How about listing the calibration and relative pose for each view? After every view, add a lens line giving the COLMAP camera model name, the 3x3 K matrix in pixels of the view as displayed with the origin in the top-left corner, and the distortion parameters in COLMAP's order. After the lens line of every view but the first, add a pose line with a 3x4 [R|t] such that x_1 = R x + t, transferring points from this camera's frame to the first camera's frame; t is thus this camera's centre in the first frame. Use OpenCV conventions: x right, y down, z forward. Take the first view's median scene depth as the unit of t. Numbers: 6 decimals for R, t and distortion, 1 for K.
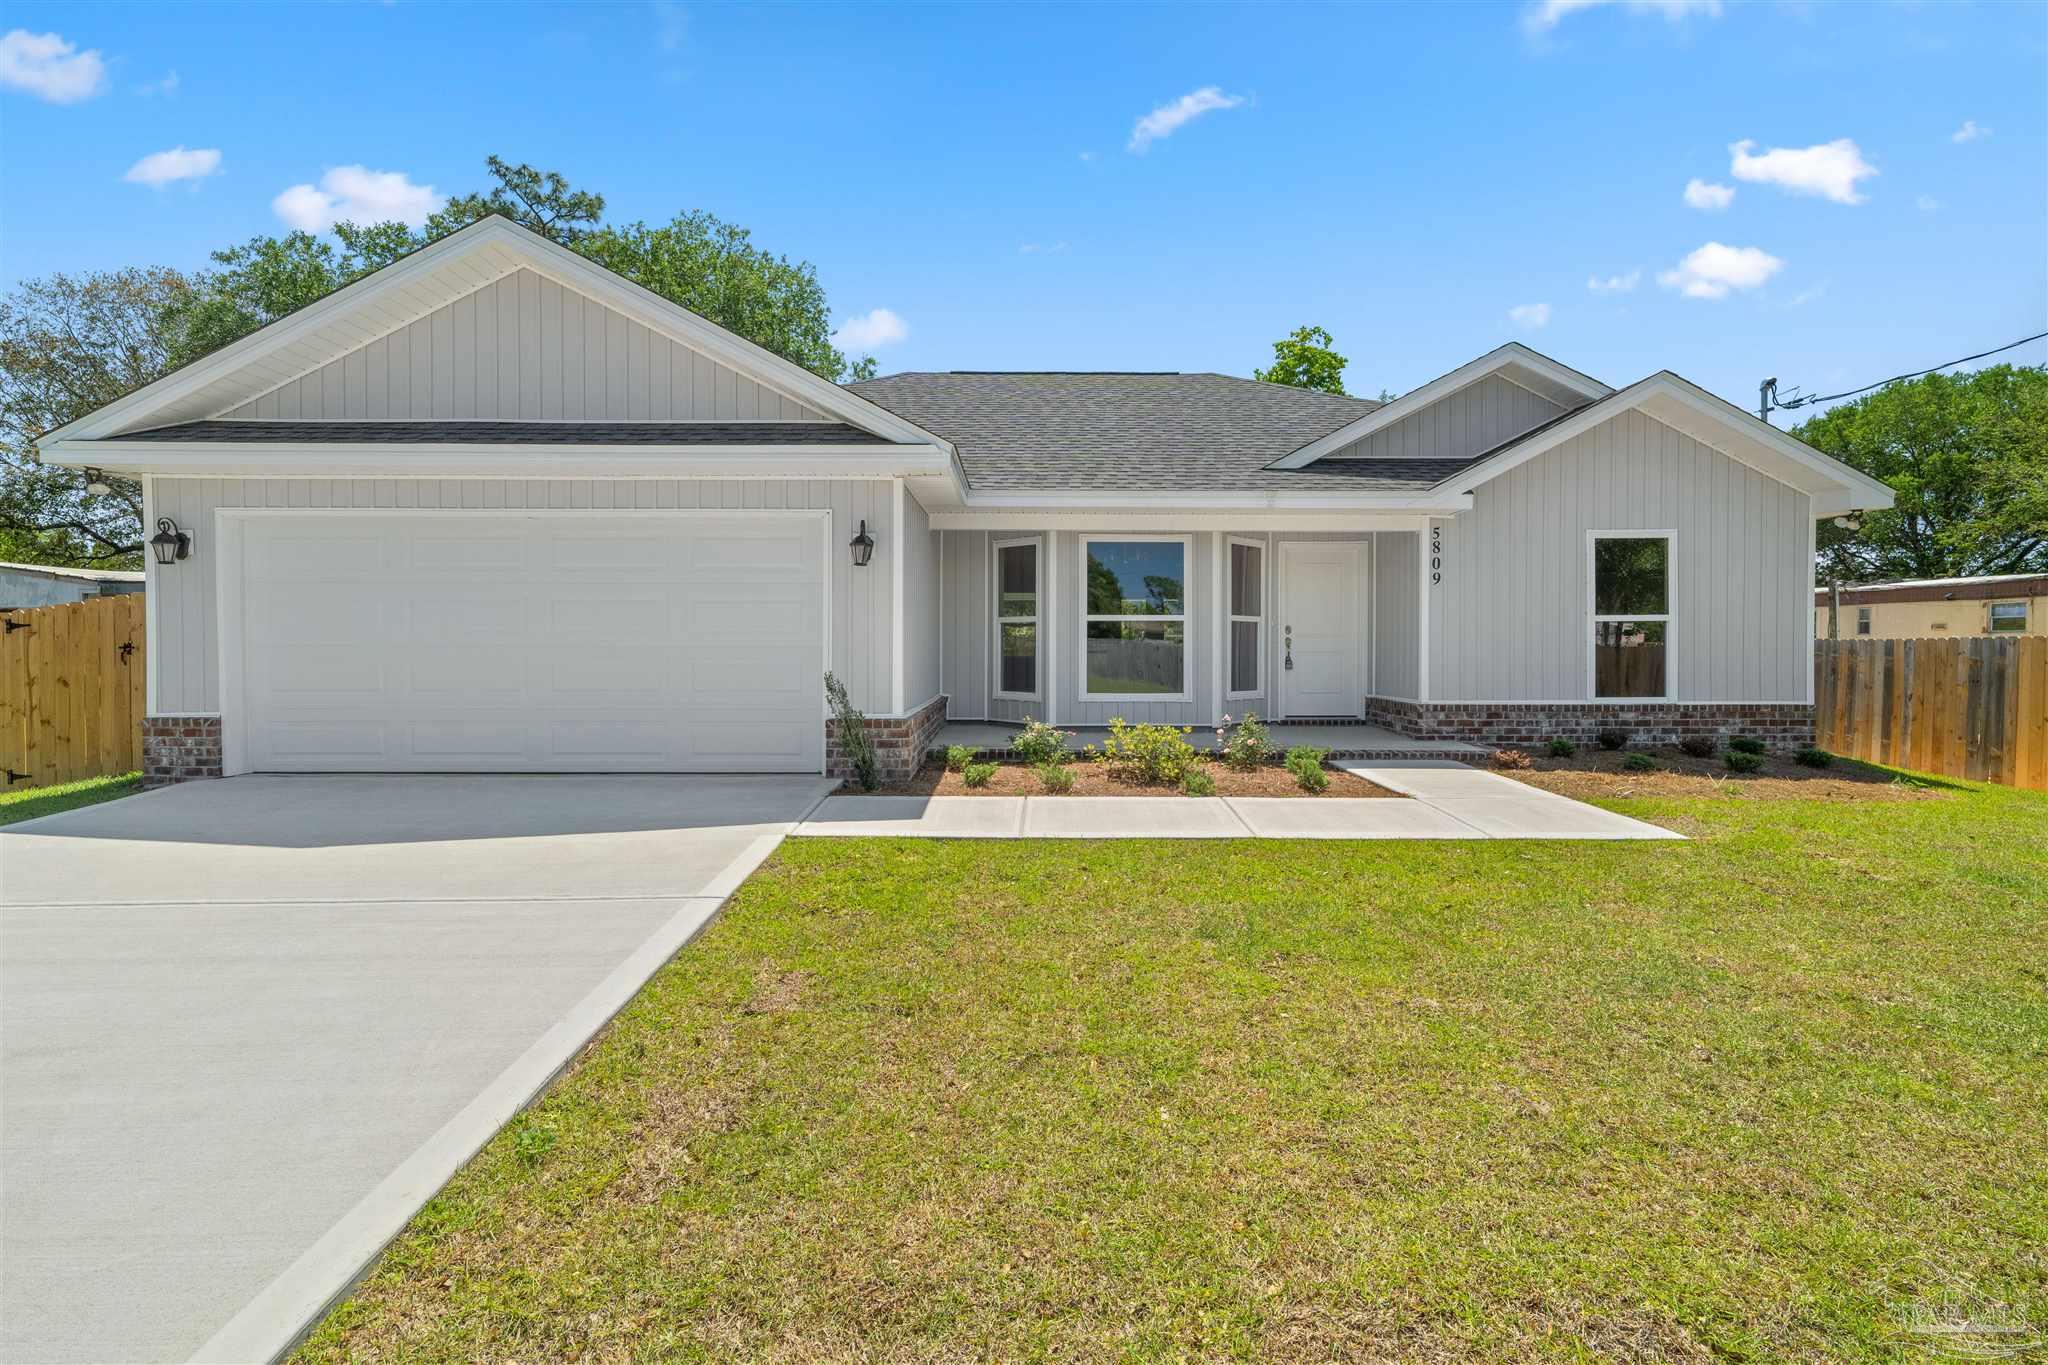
lens RADIAL K [[946.4, 0, 1023.4], [0, 946.4, 665.4], [0, 0, 1]] dist [0.007496, -0.000492]
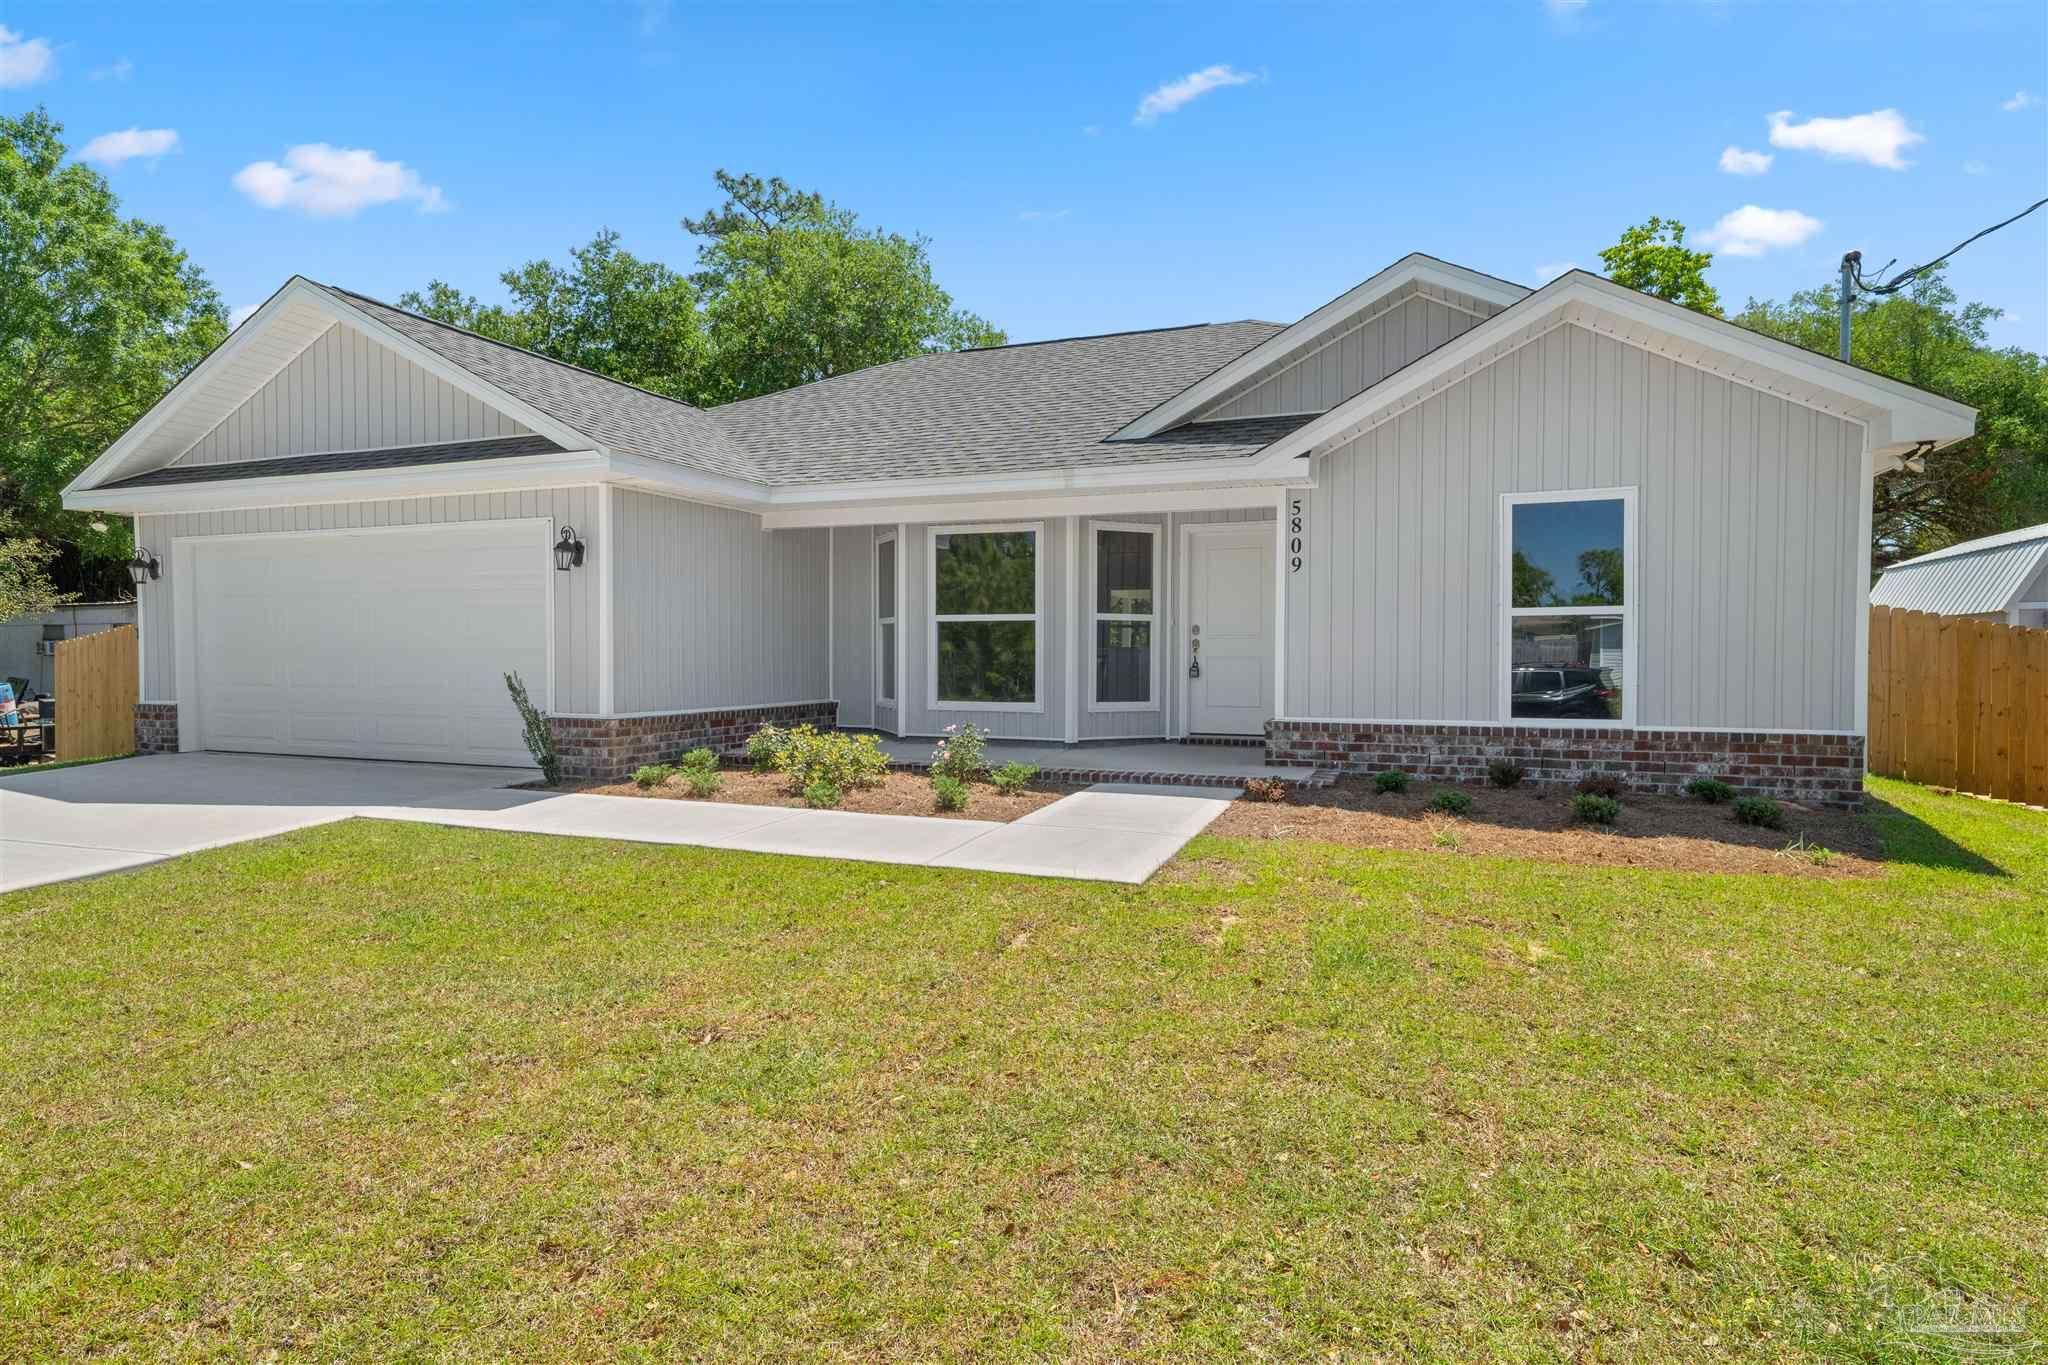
lens RADIAL K [[1099.7, 0, 1021.9], [0, 1099.7, 686.6], [0, 0, 1]] dist [0.010853, 0.001222]
pose [[0.926998, 0.012940, -0.374842, 0.573446], [-0.008857, 0.999881, 0.012613, 0.001665], [0.374961, -0.008373, 0.927003, 0.051860]]
